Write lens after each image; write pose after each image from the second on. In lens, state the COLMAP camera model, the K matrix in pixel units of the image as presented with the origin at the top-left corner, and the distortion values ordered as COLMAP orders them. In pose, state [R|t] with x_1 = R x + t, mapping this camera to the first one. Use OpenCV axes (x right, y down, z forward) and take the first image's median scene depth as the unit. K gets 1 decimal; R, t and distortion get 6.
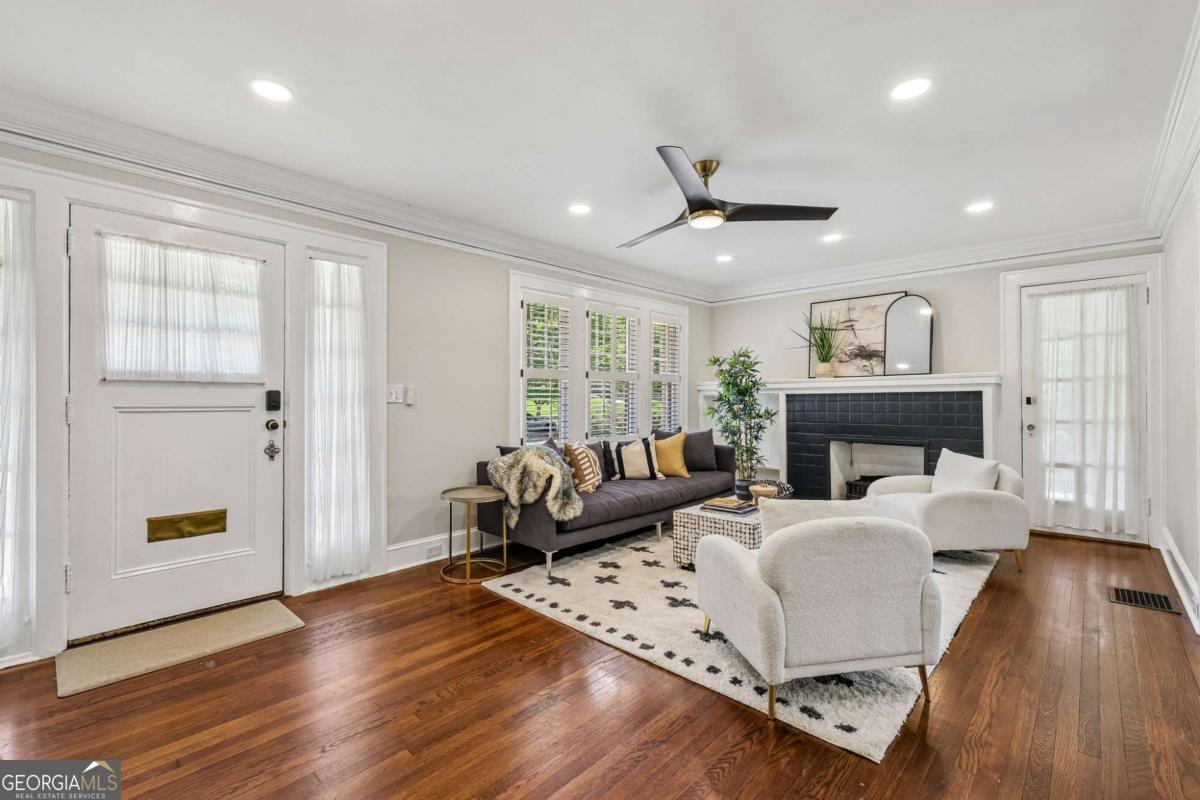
lens RADIAL K [[533.0, 0, 601.6], [0, 533.0, 394.1], [0, 0, 1]] dist [-0.000304, -0.000051]
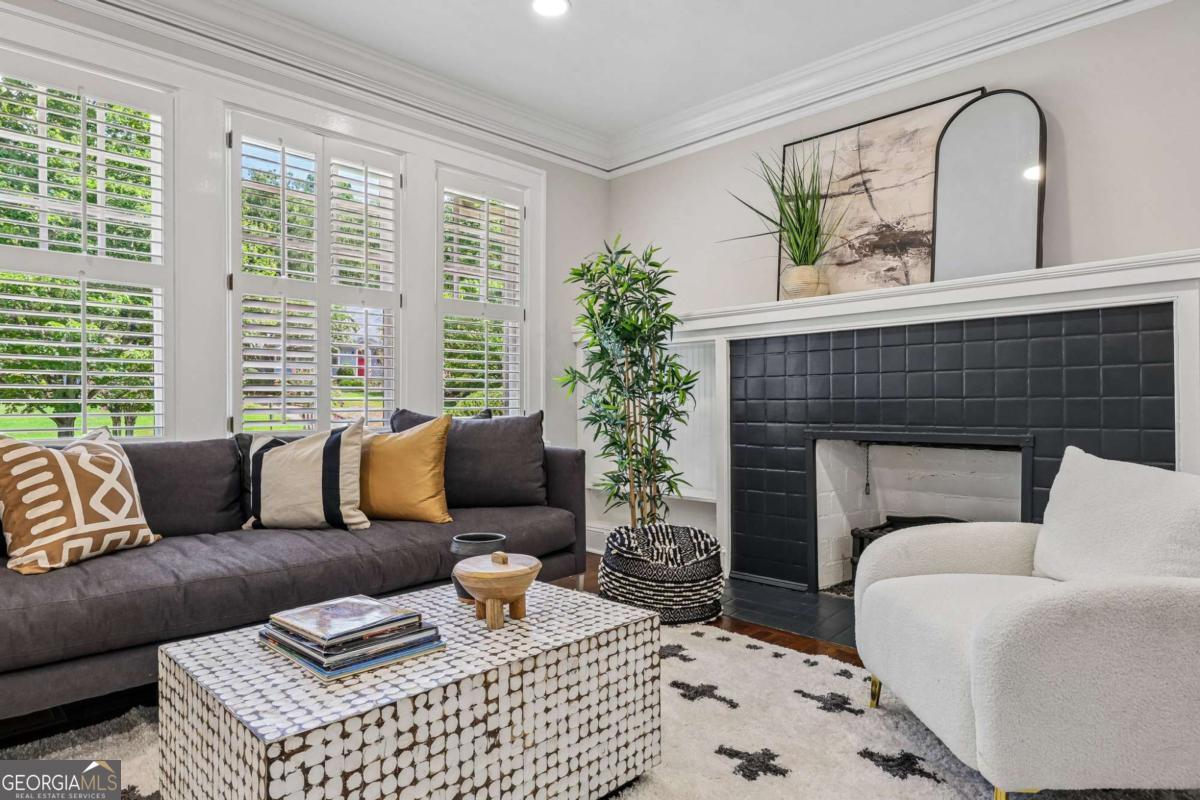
lens RADIAL K [[707.1, 0, 600.0], [0, 707.1, 400.0], [0, 0, 1]] dist [-0.000086, -0.000710]
pose [[0.999787, 0.000069, -0.020633, 0.263847], [0.000036, 0.999987, 0.005069, 0.052371], [0.020633, -0.005069, 0.999774, 0.407334]]
